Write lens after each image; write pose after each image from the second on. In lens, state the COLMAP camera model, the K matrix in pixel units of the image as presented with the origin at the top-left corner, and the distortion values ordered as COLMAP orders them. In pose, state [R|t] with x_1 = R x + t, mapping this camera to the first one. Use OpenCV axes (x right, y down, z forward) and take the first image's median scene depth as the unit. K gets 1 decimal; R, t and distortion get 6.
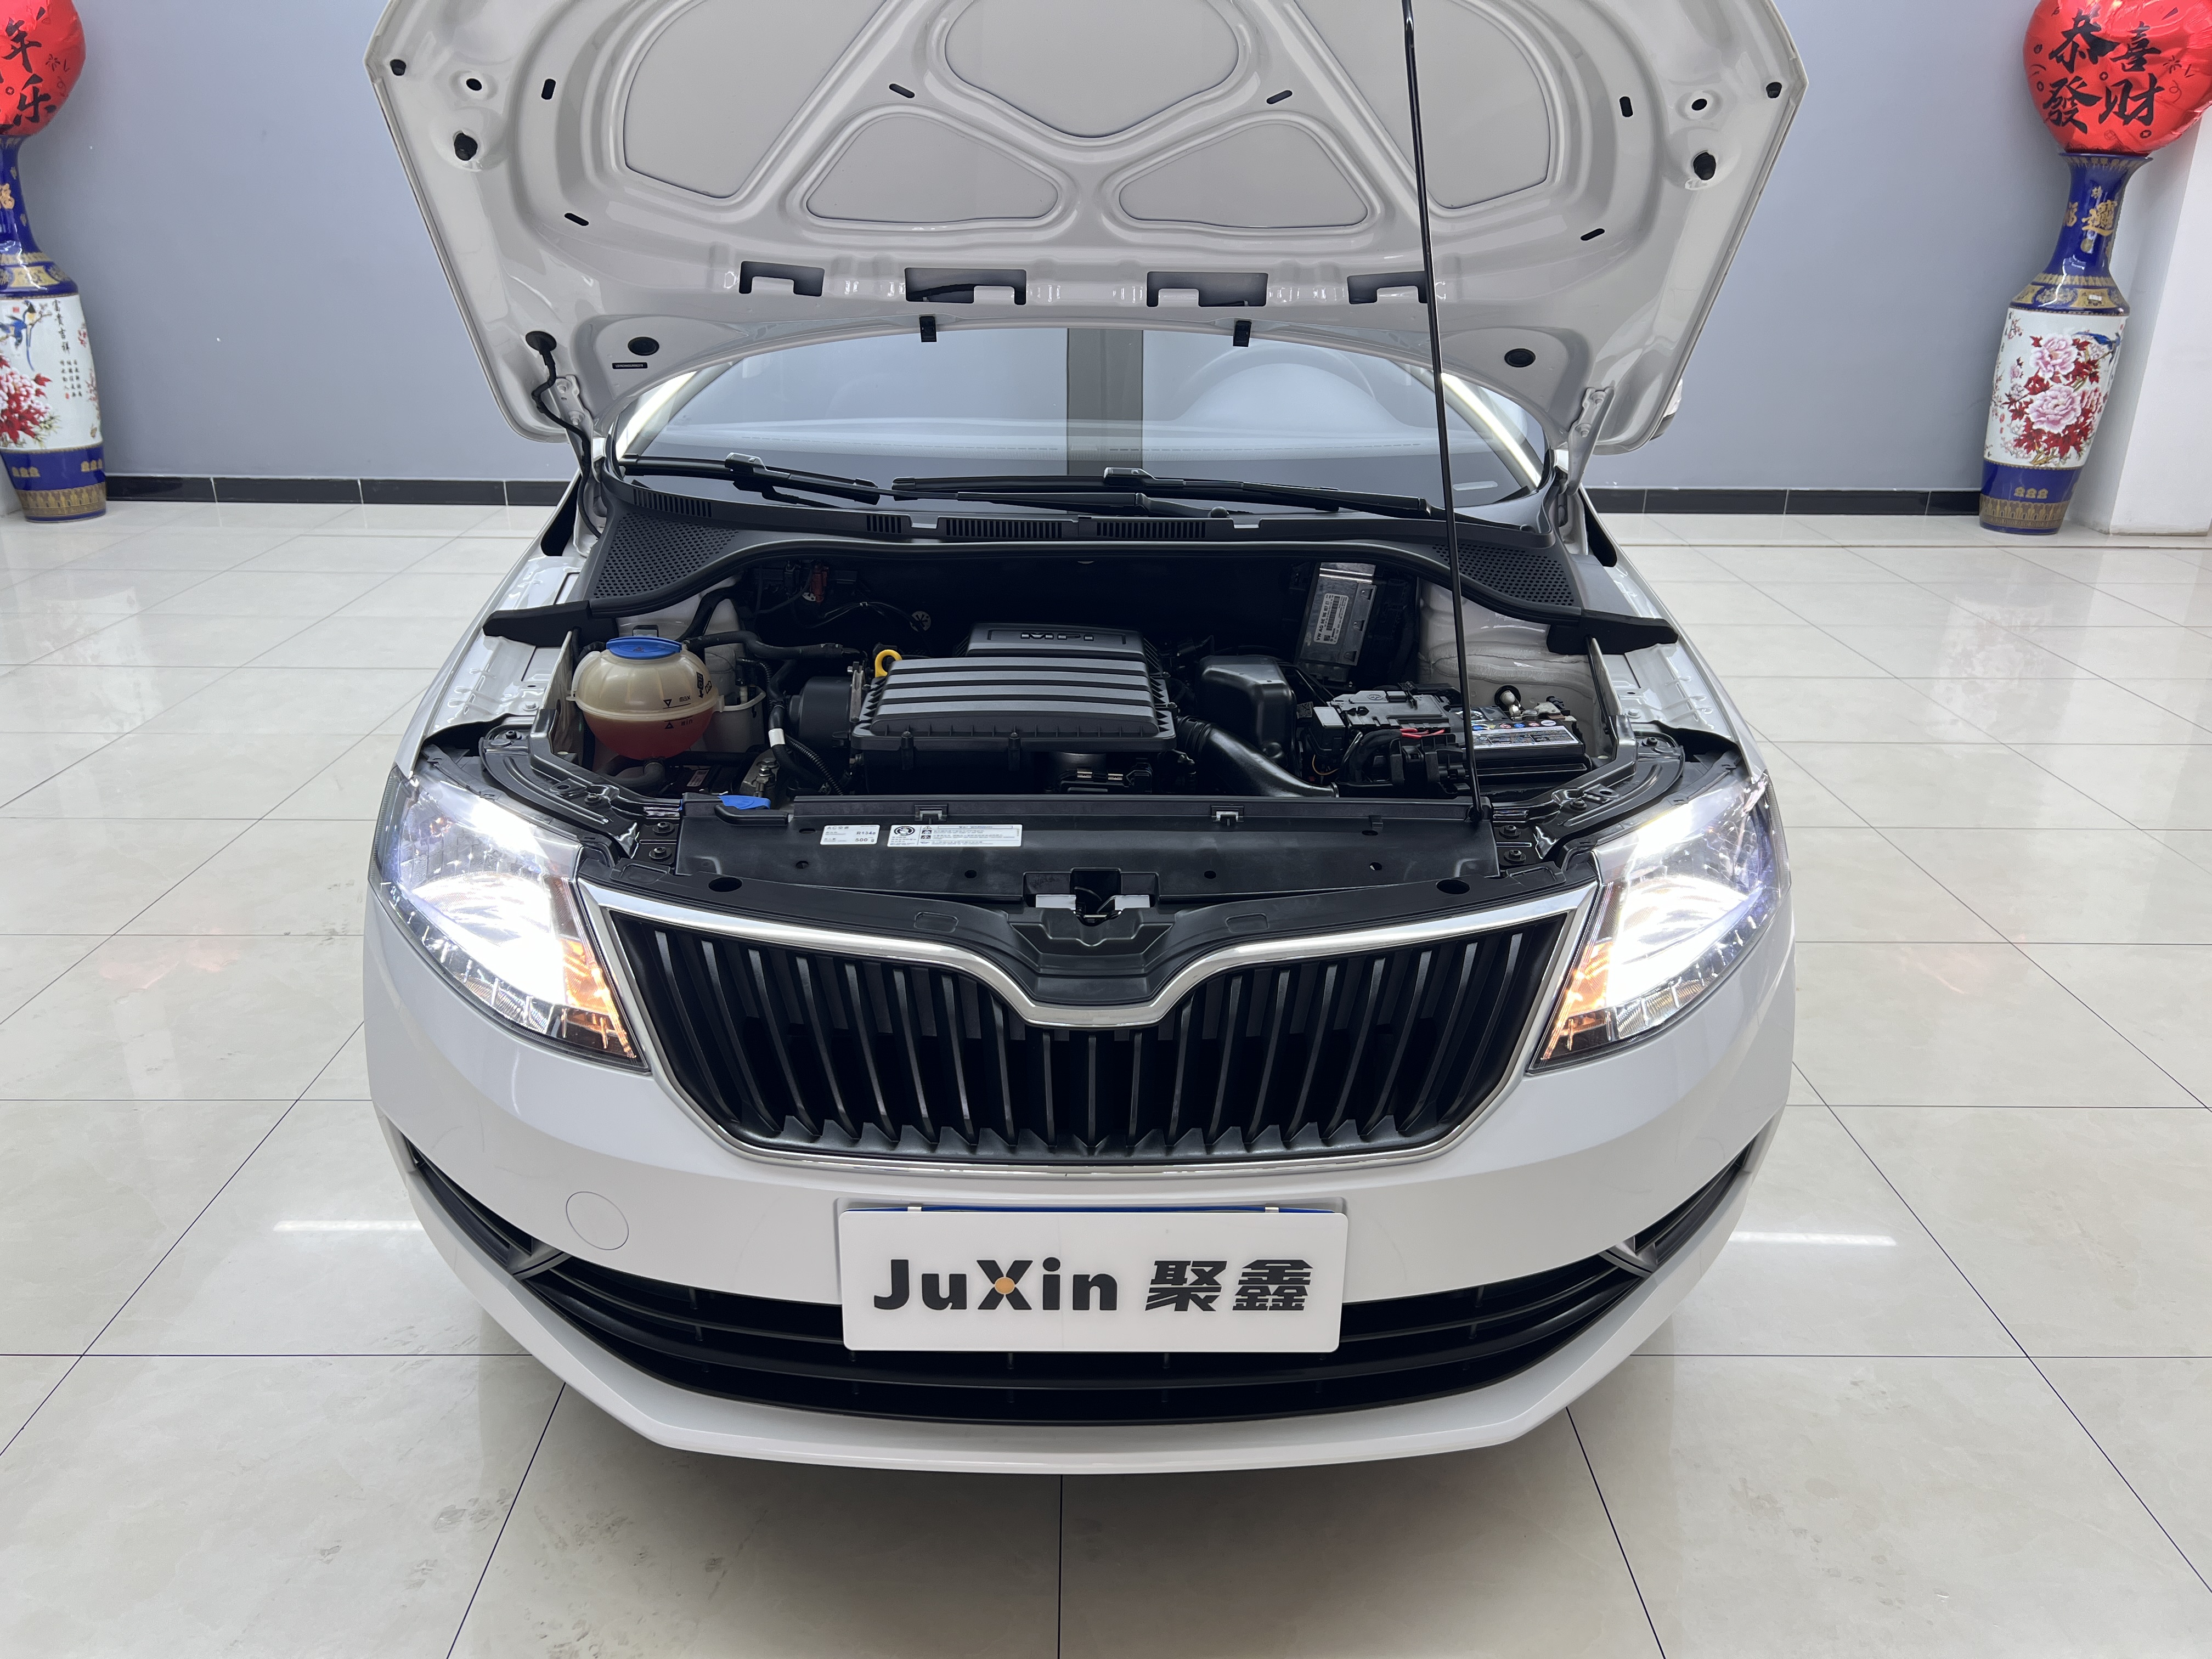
lens RADIAL K [[1655.5, 0, 1108.4], [0, 1655.5, 835.9], [0, 0, 1]] dist [0.047067, -0.059270]
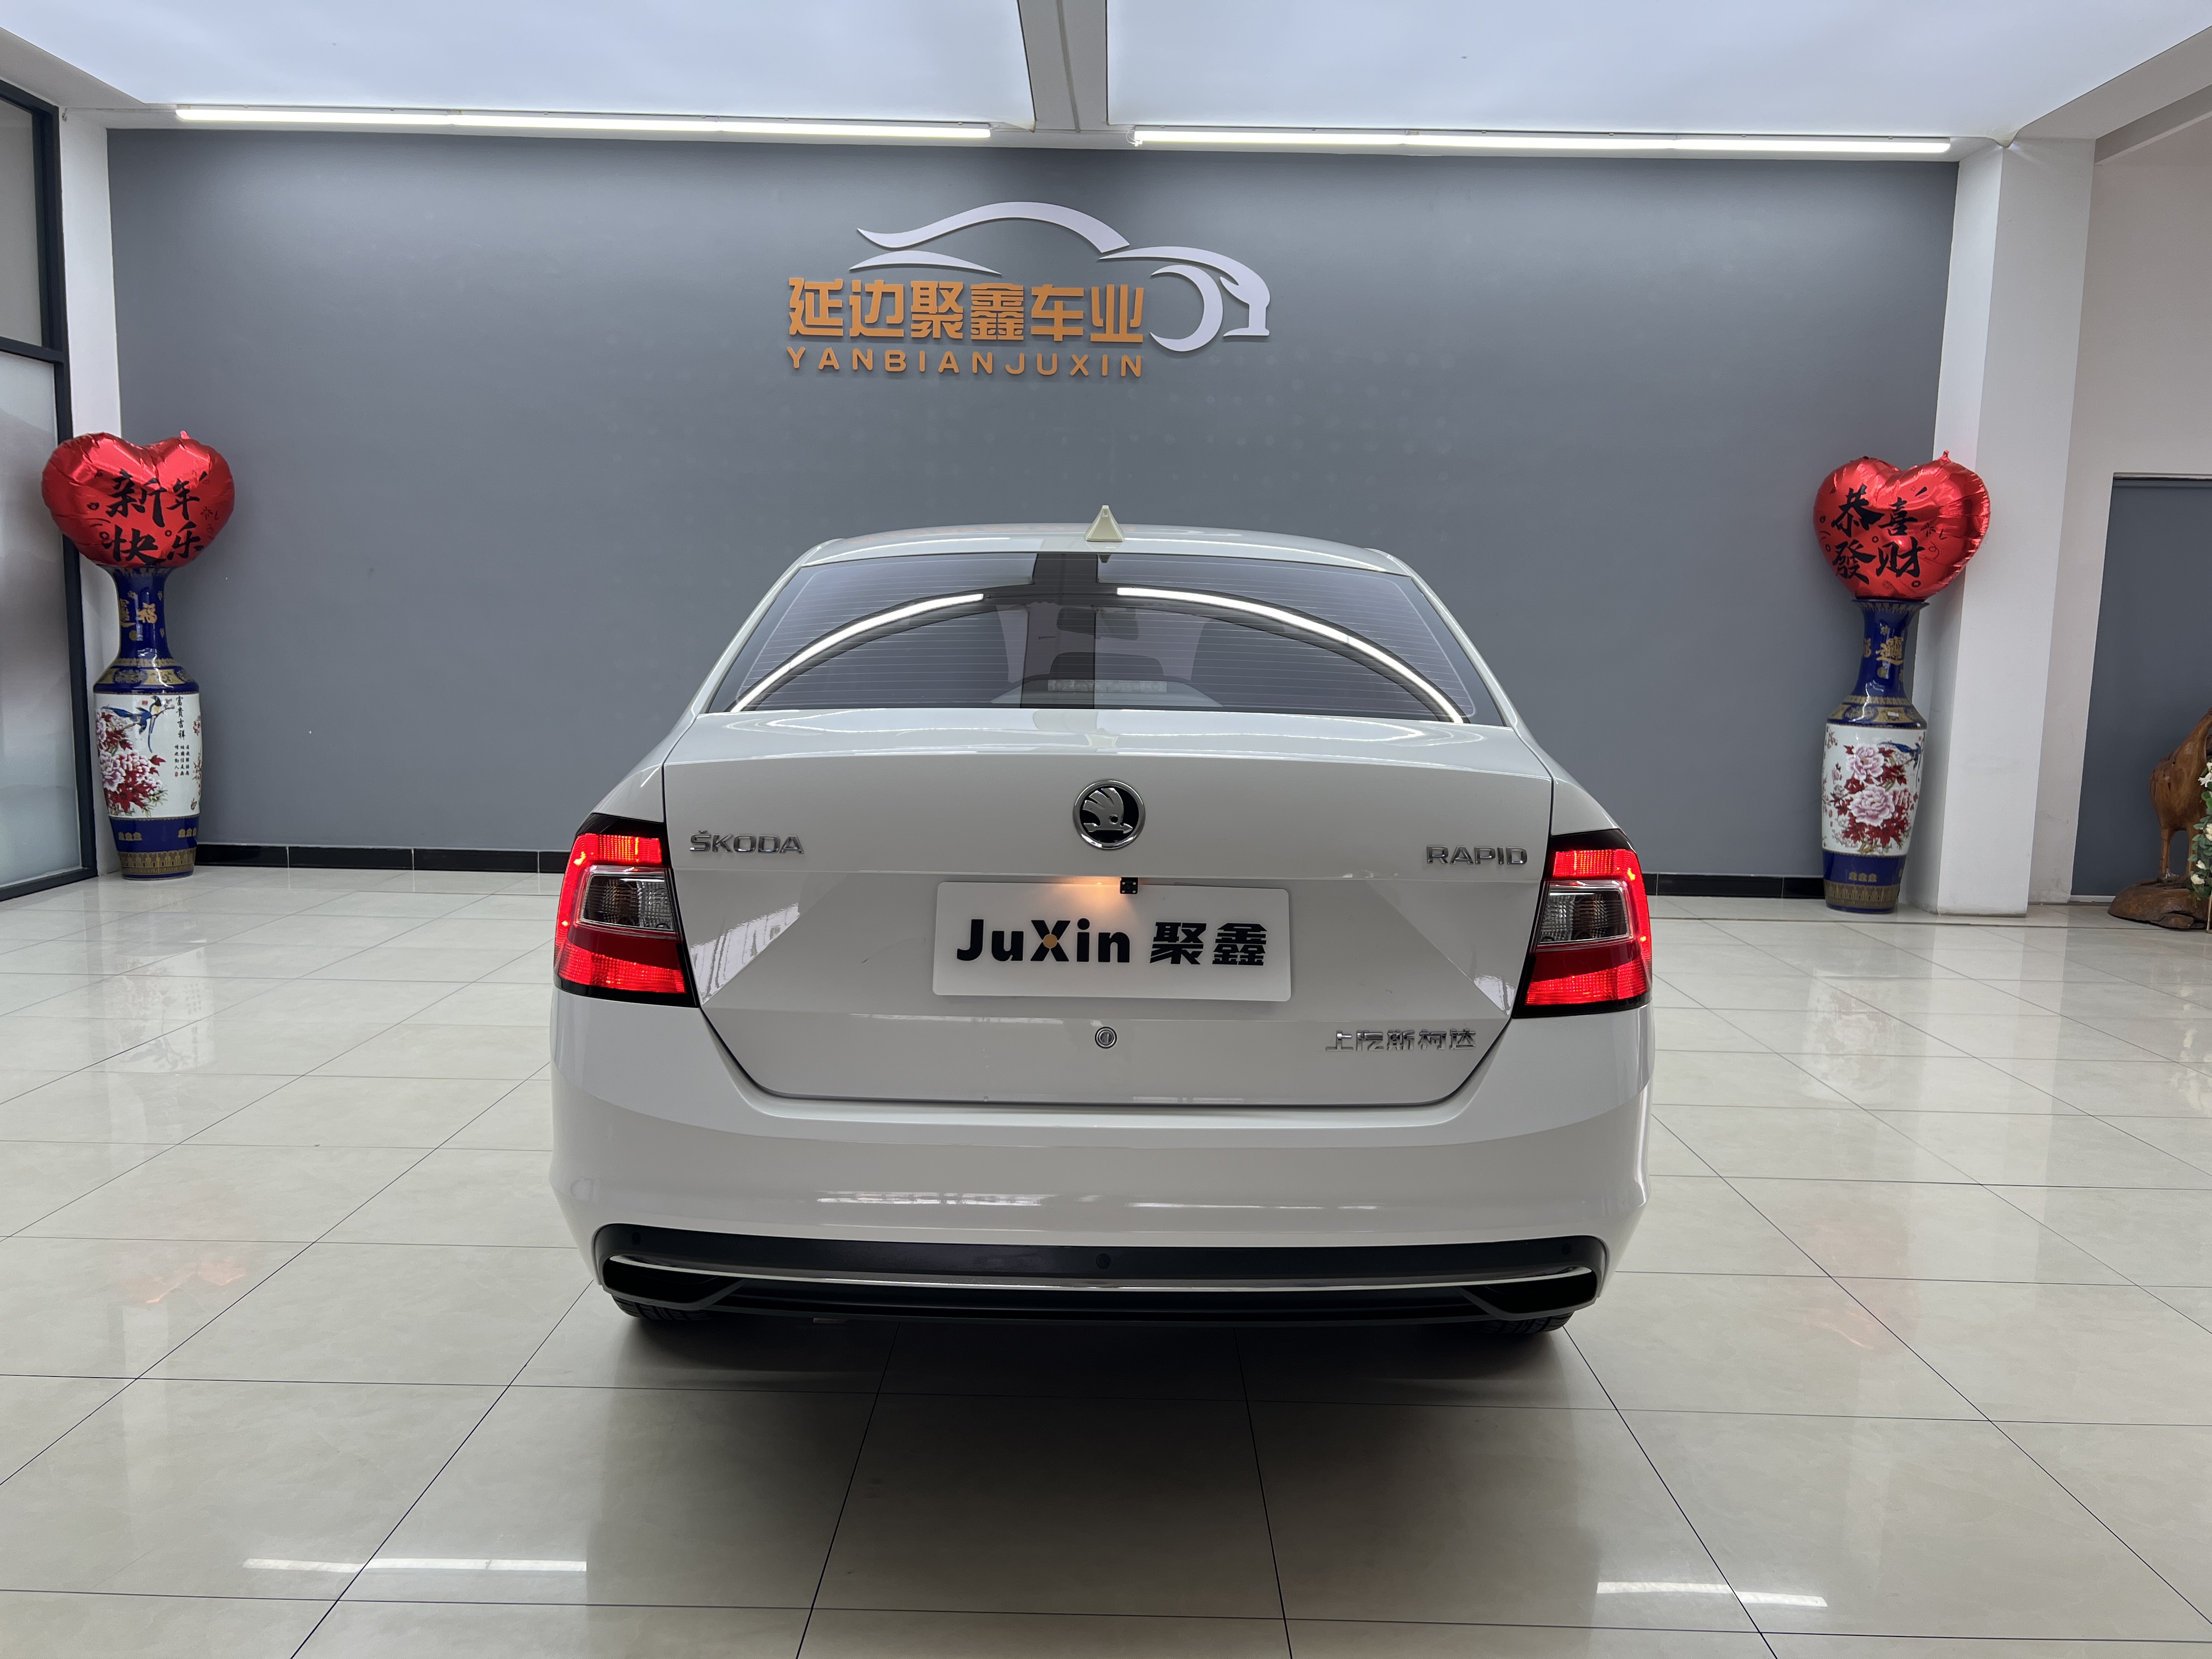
lens RADIAL K [[1655.5, 0, 1108.8], [0, 1655.5, 842.0], [0, 0, 1]] dist [0.047067, -0.059270]
pose [[0.999795, 0.012426, -0.015958, 0.057739], [-0.016060, 0.967363, -0.252886, 0.073963], [0.012295, 0.253091, 0.967364, -0.127033]]
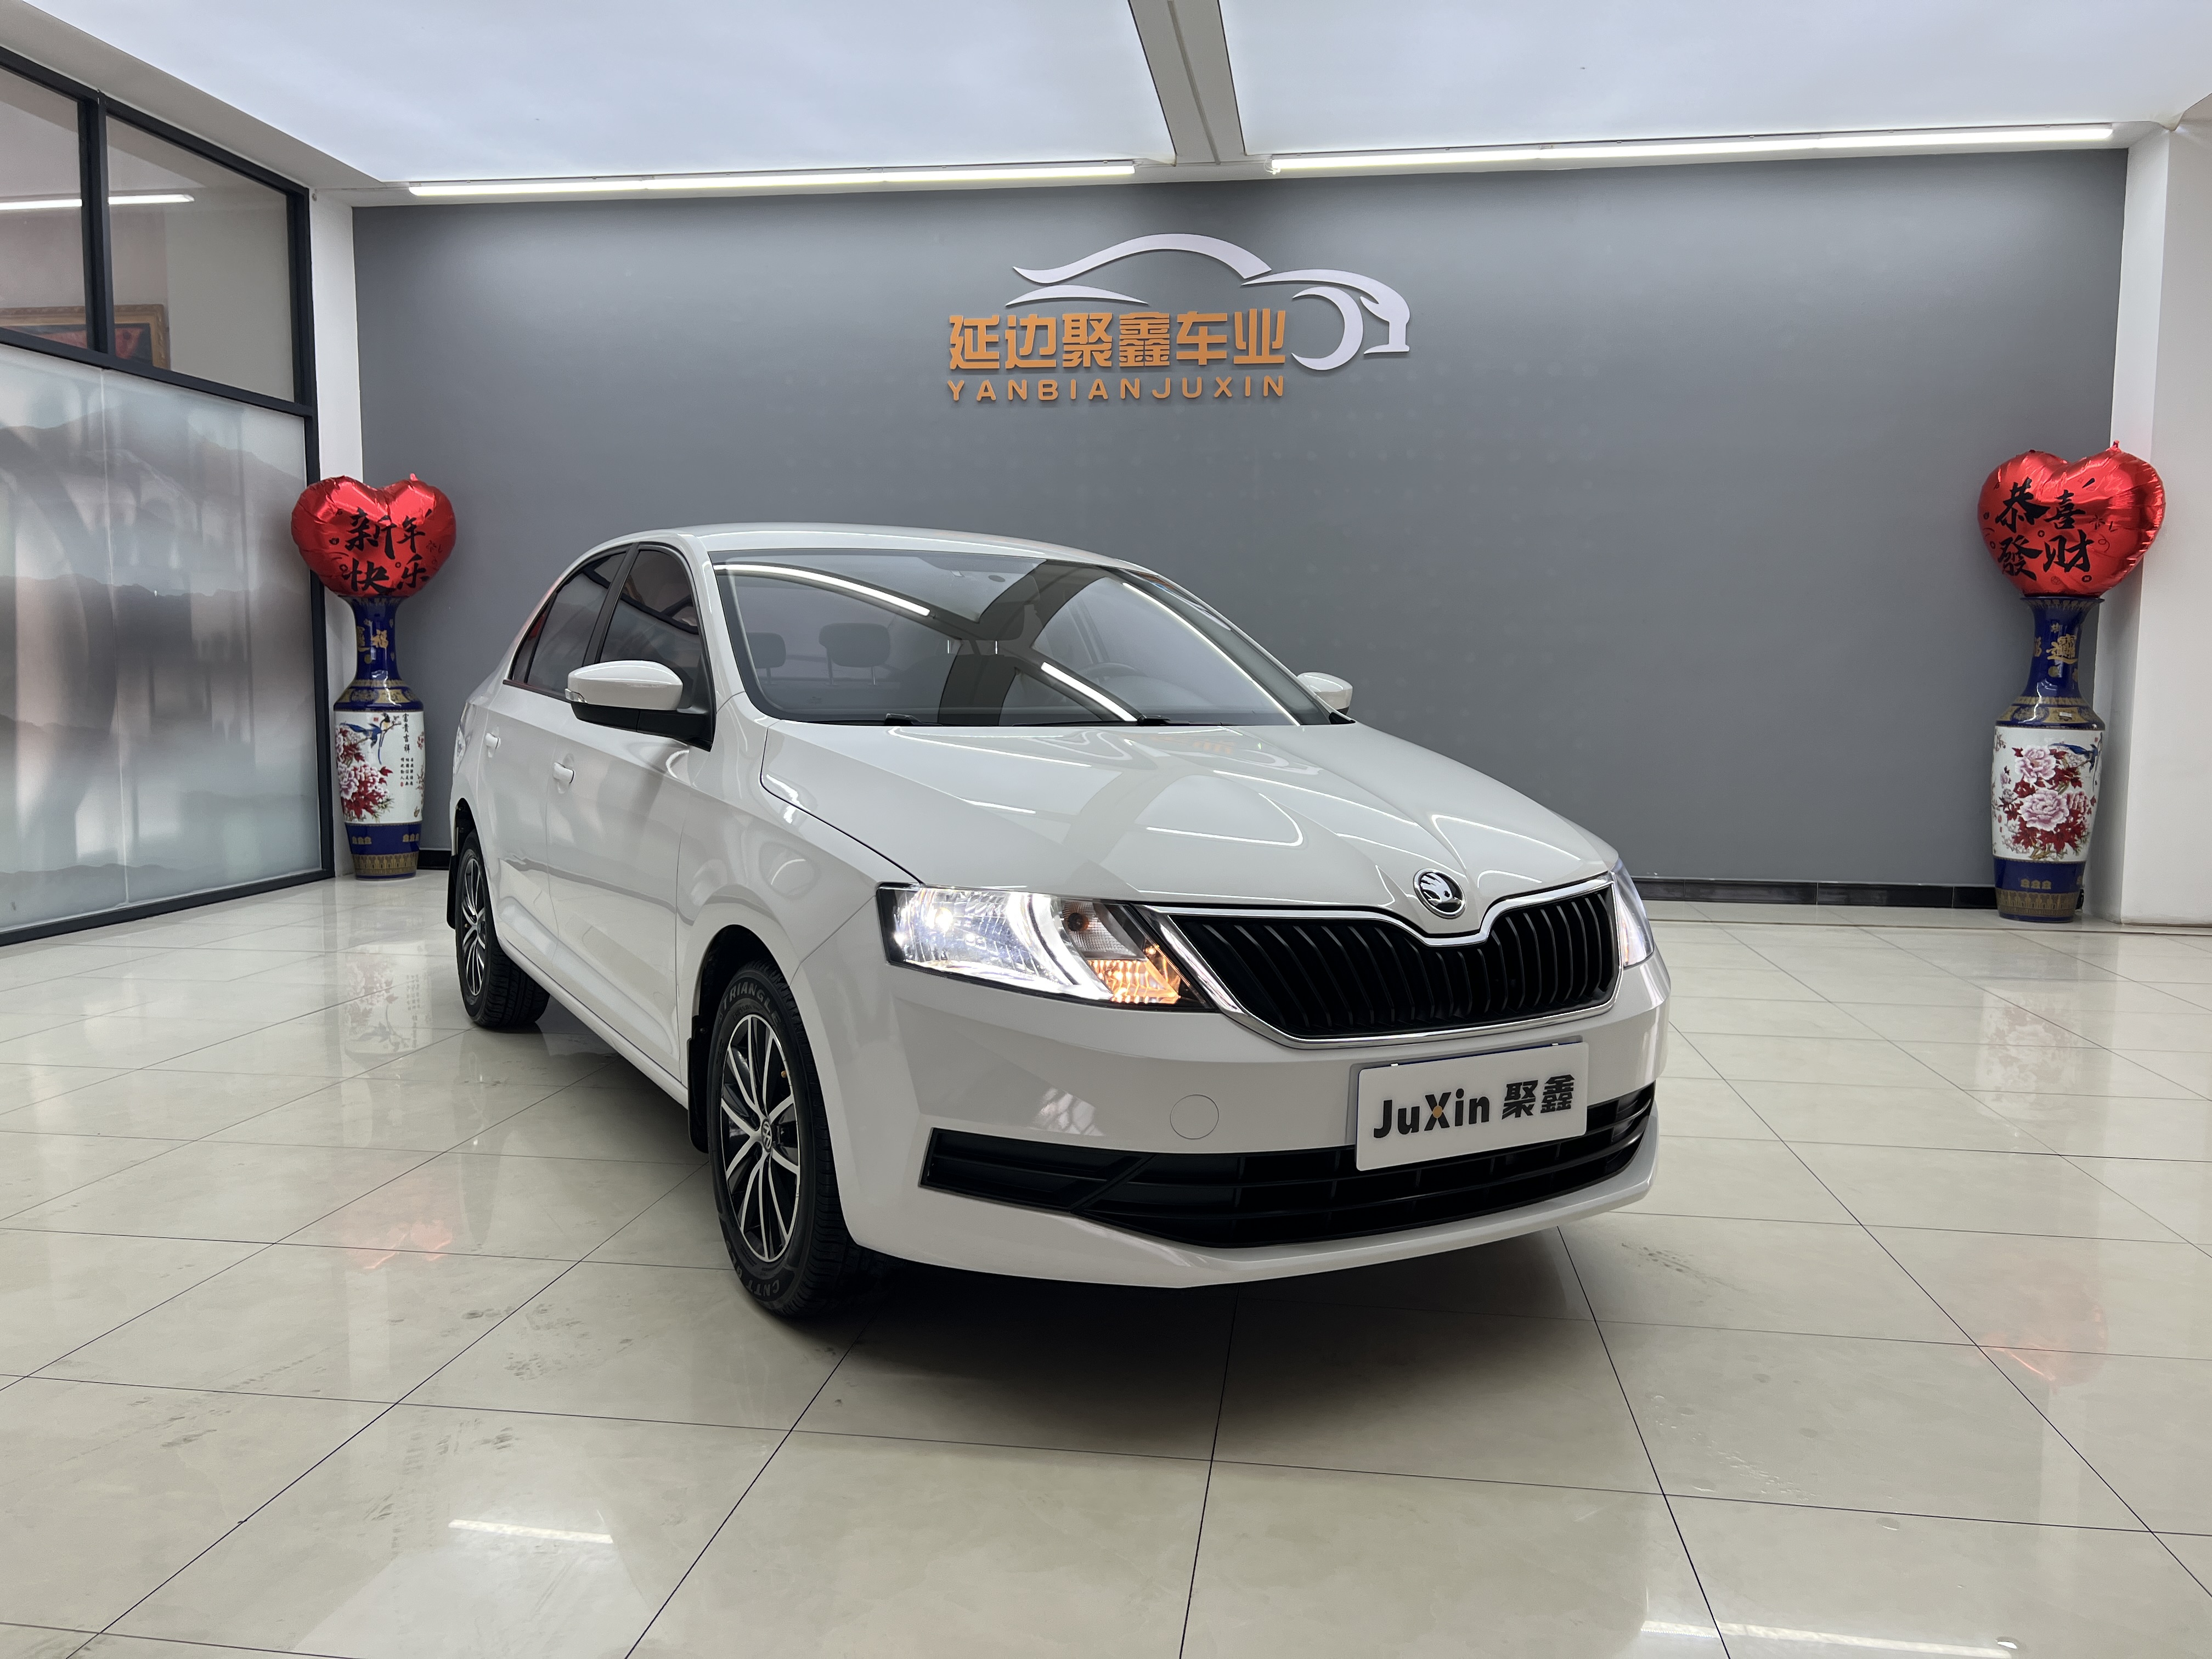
lens RADIAL K [[1655.5, 0, 1105.2], [0, 1655.5, 833.2], [0, 0, 1]] dist [0.047067, -0.059270]
pose [[0.988611, 0.012267, -0.149990, 0.119001], [-0.054429, 0.958347, -0.280373, 0.112394], [0.140303, 0.285344, 0.948100, -0.150113]]
